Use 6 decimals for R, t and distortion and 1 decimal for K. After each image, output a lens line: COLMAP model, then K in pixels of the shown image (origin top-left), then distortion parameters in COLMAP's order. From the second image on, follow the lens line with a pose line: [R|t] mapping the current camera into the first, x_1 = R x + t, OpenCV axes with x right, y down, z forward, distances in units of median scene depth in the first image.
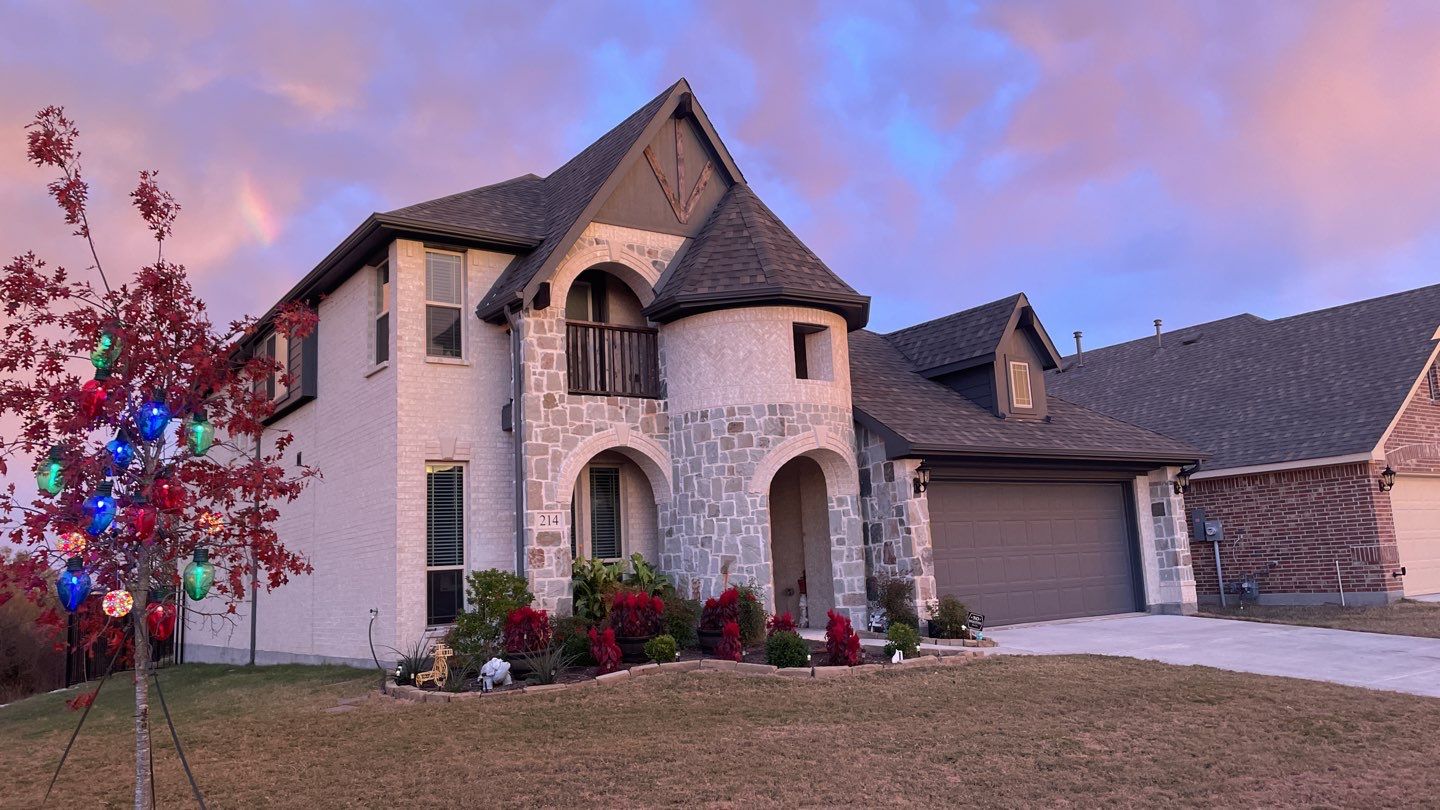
lens RADIAL K [[1089.4, 0, 722.1], [0, 1089.4, 395.7], [0, 0, 1]] dist [0.110855, -0.177181]
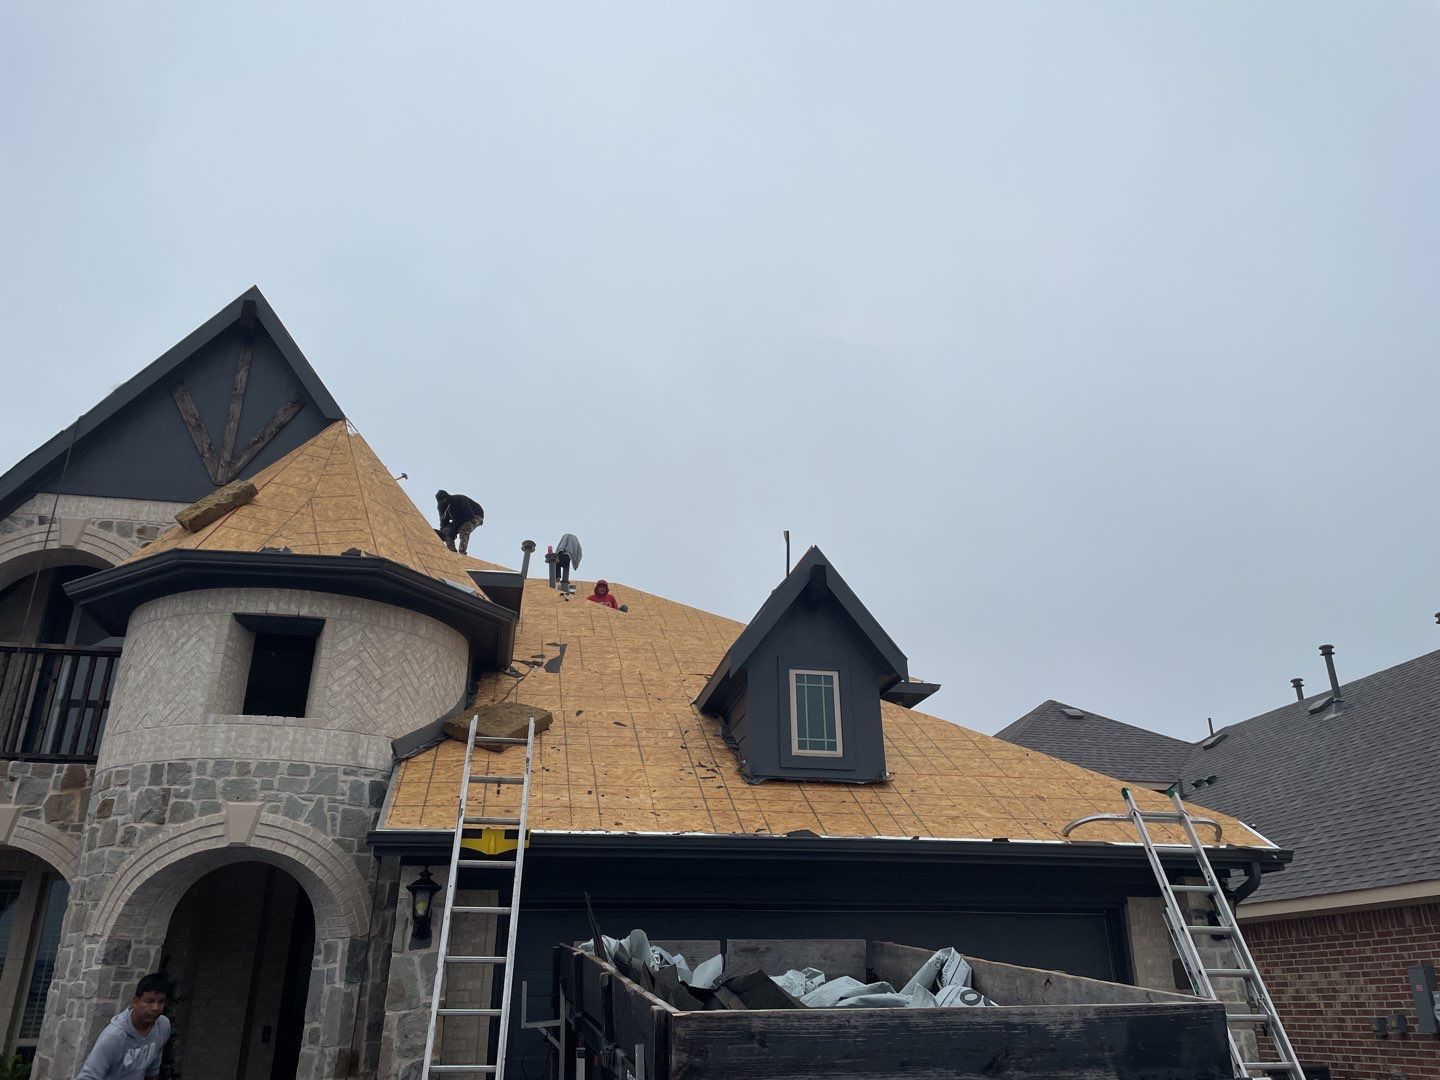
lens RADIAL K [[1080.9, 0, 720.0], [0, 1080.9, 540.0], [0, 0, 1]] dist [0.112744, -0.150190]
pose [[0.916235, -0.112664, -0.384475, 0.522714], [0.026491, 0.974583, -0.222455, 0.028468], [0.399765, 0.193635, 0.895931, 0.588799]]
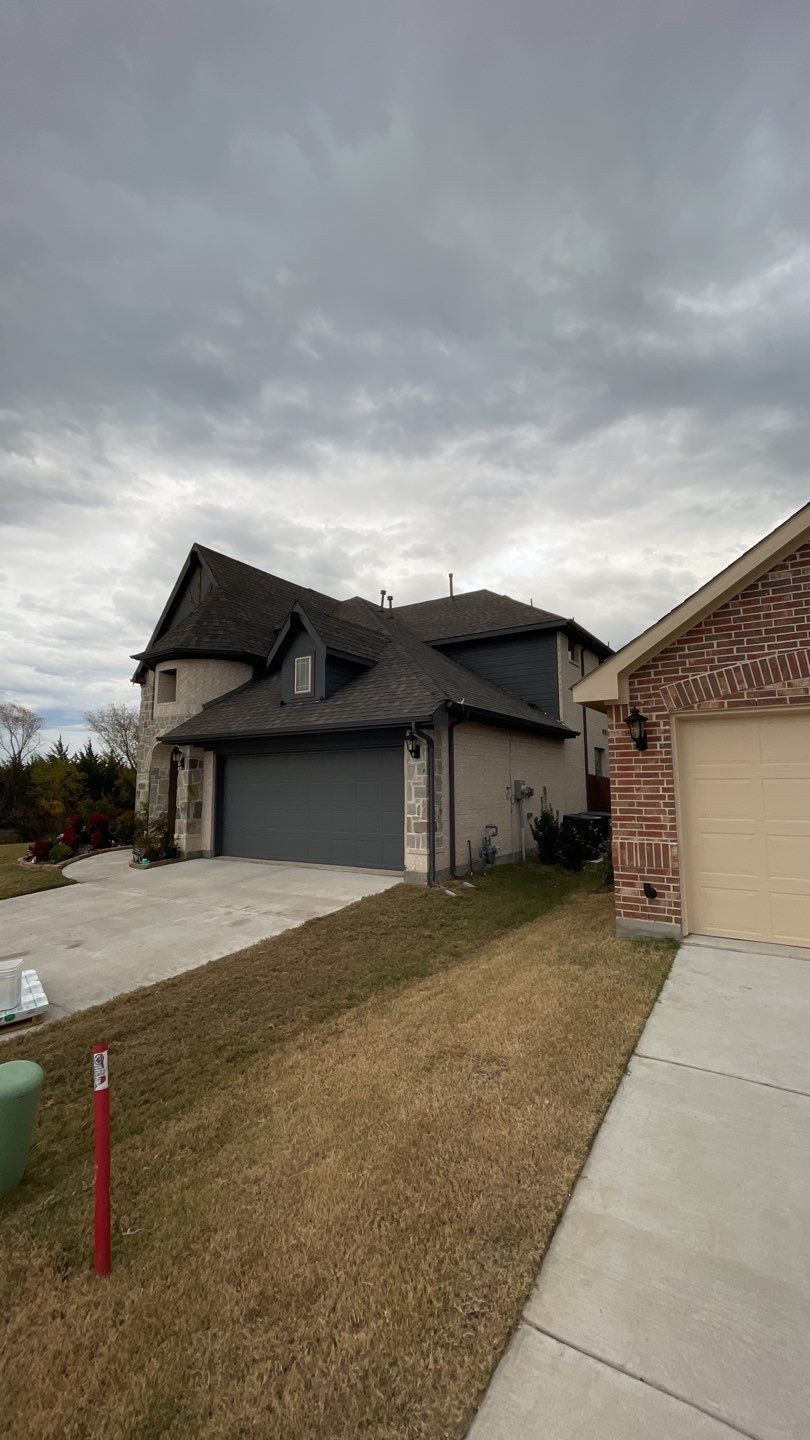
lens RADIAL K [[572.7, 0, 405.2], [0, 572.7, 715.0], [0, 0, 1]] dist [-0.013270, -0.000095]
pose [[0.375365, -0.063457, -0.924702, 1.089026], [0.140711, 0.989992, -0.010819, 0.070112], [0.916134, -0.126055, 0.380537, 1.011008]]
